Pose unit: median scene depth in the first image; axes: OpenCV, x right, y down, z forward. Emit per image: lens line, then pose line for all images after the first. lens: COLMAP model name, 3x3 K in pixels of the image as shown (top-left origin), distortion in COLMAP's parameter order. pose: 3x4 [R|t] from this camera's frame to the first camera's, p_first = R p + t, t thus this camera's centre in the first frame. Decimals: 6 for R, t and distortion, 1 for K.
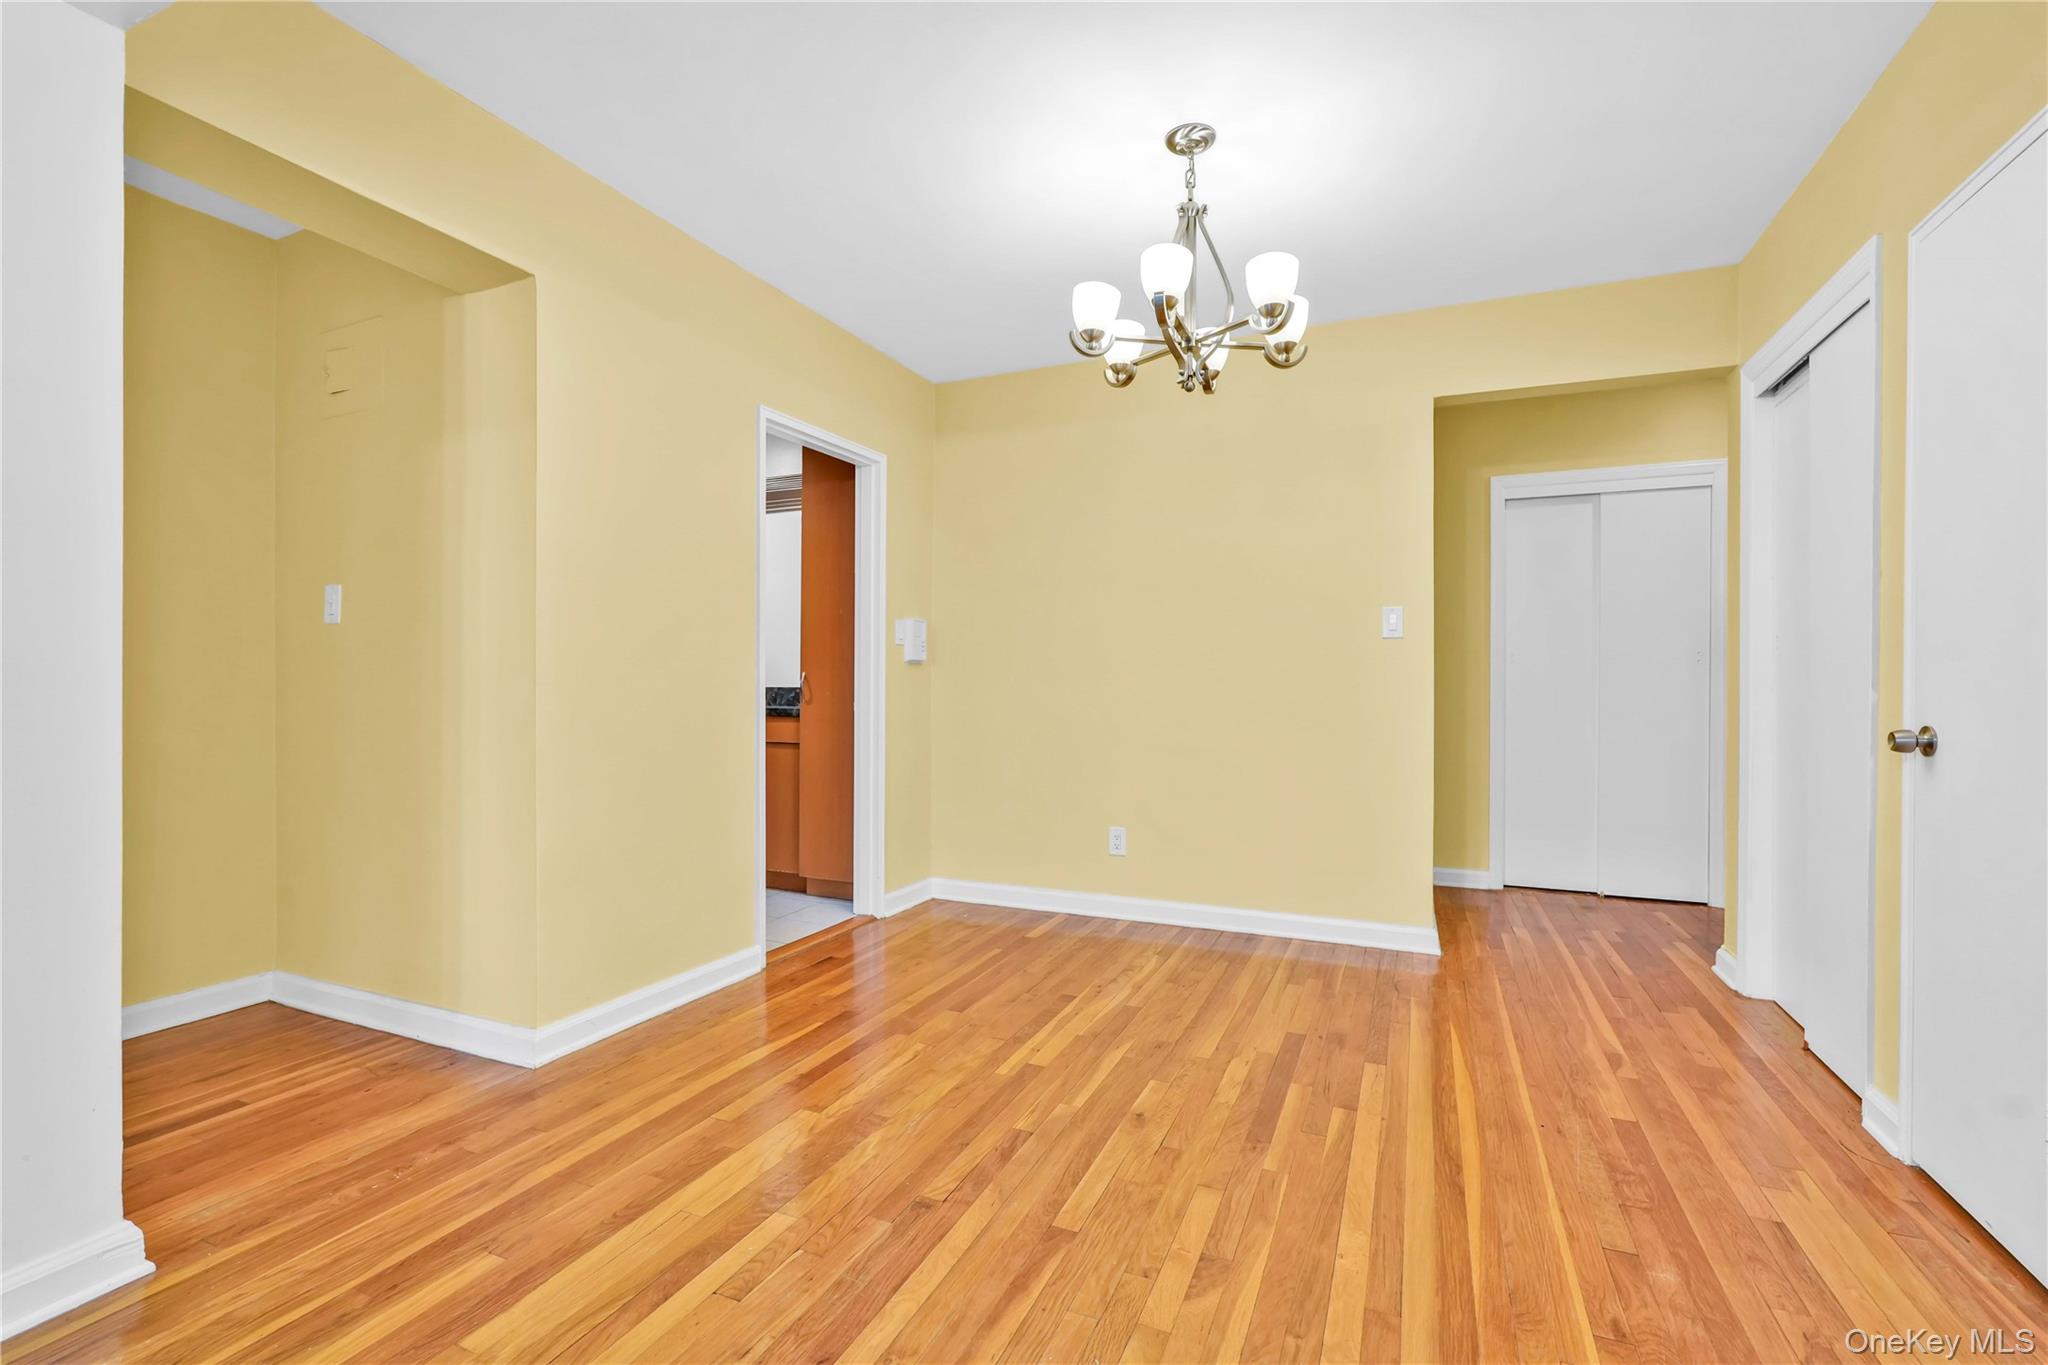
lens RADIAL K [[910.2, 0, 1020.3], [0, 910.2, 698.7], [0, 0, 1]] dist [-0.001695, -0.000121]
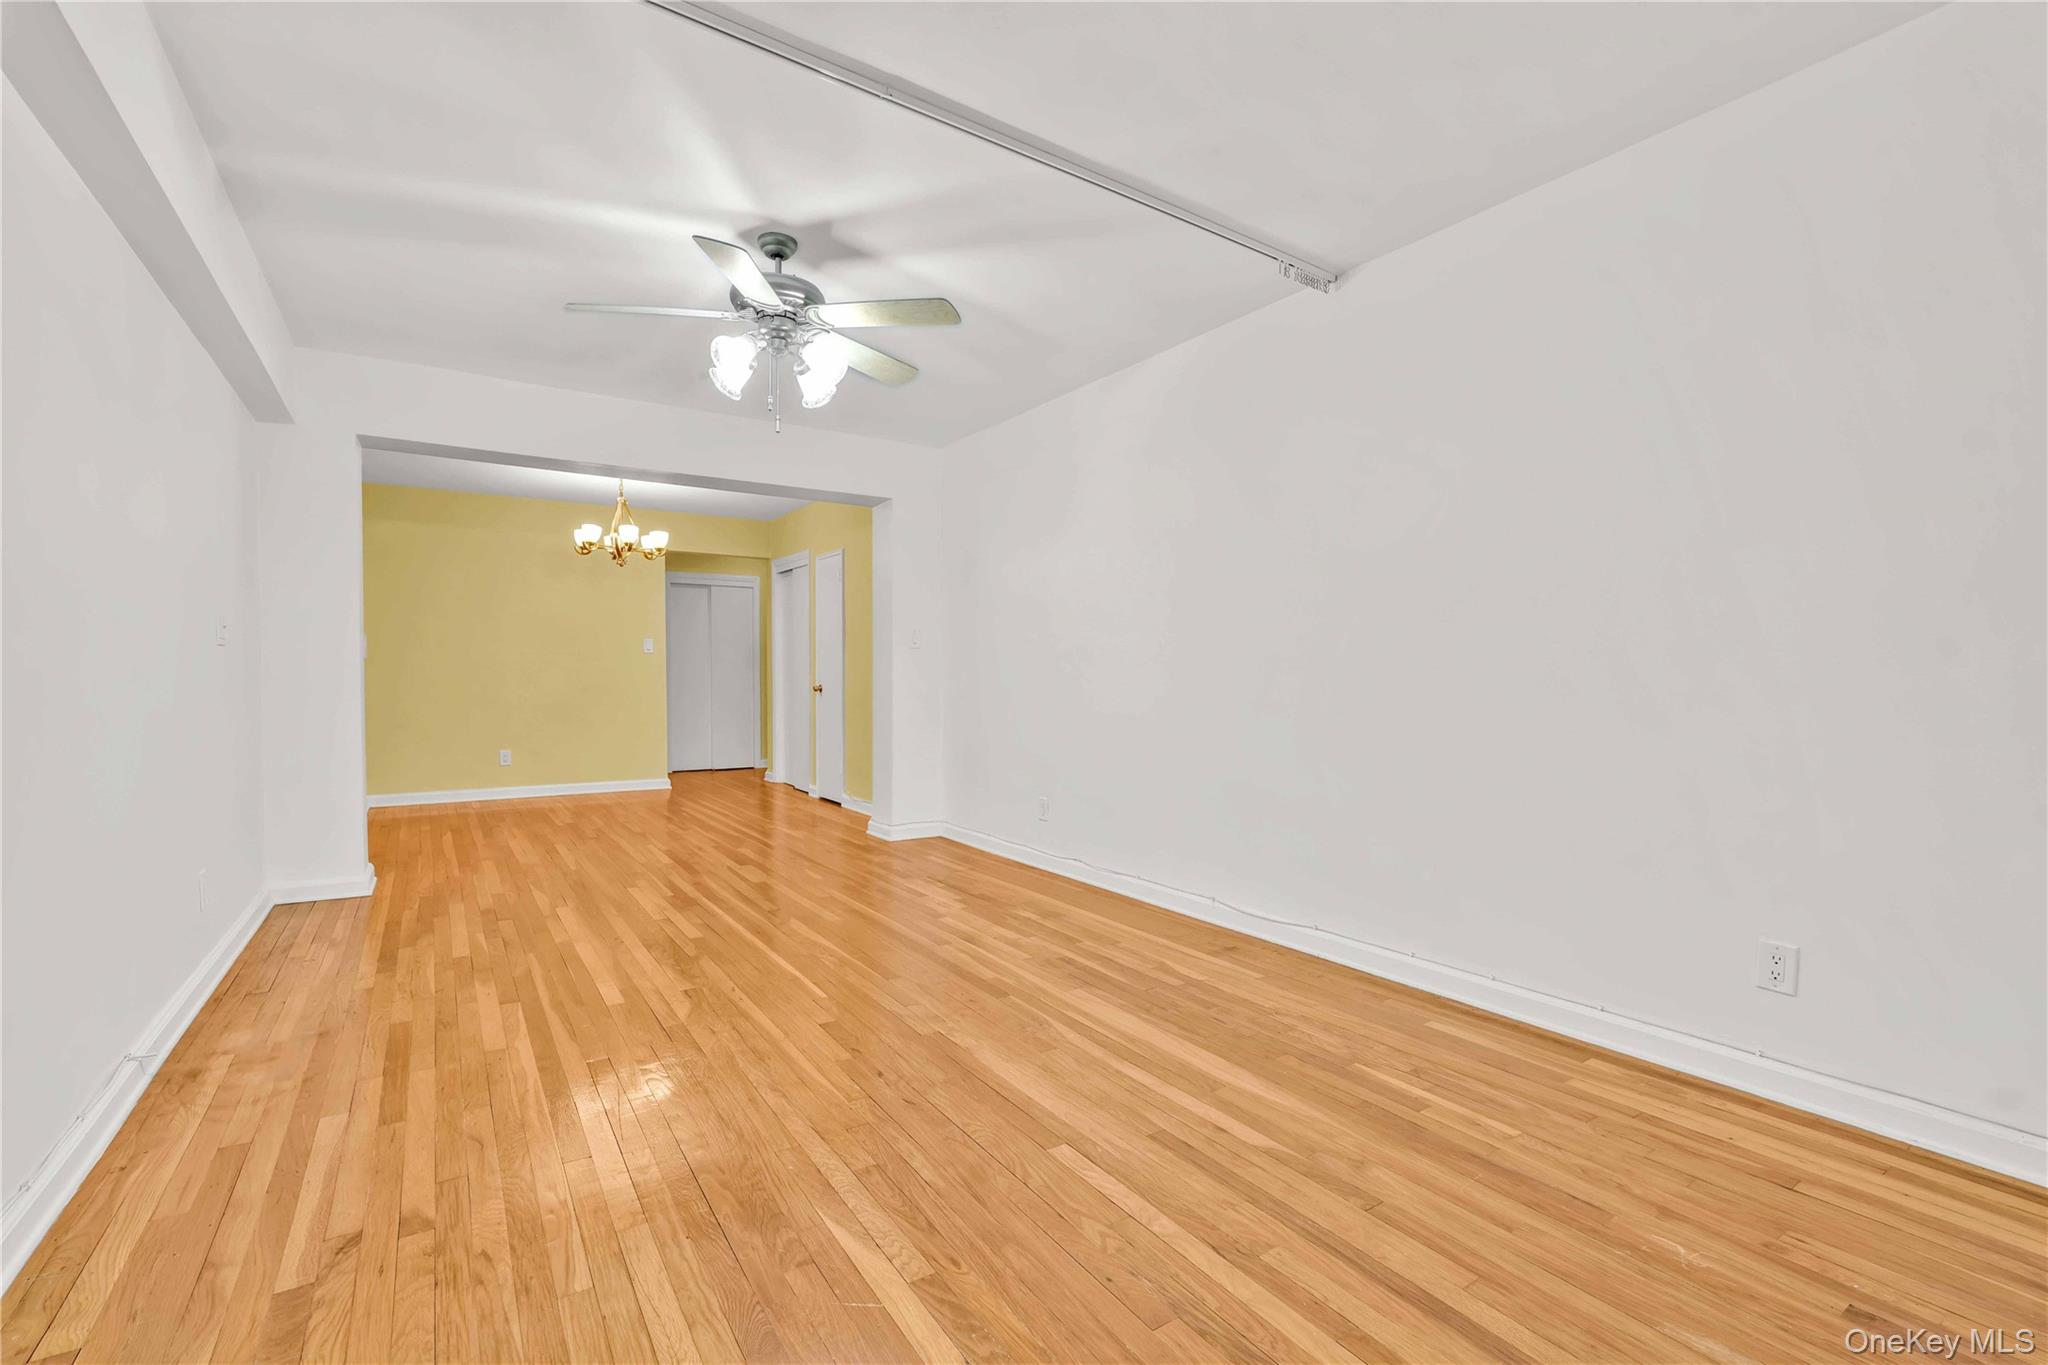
lens RADIAL K [[928.1, 0, 1024.0], [0, 928.1, 682.5], [0, 0, 1]] dist [-0.016257, 0.012772]
pose [[0.544325, -0.010702, 0.838806, -1.205089], [0.013079, 0.999905, 0.004270, 0.010944], [-0.838772, 0.008647, 0.544413, -1.228360]]
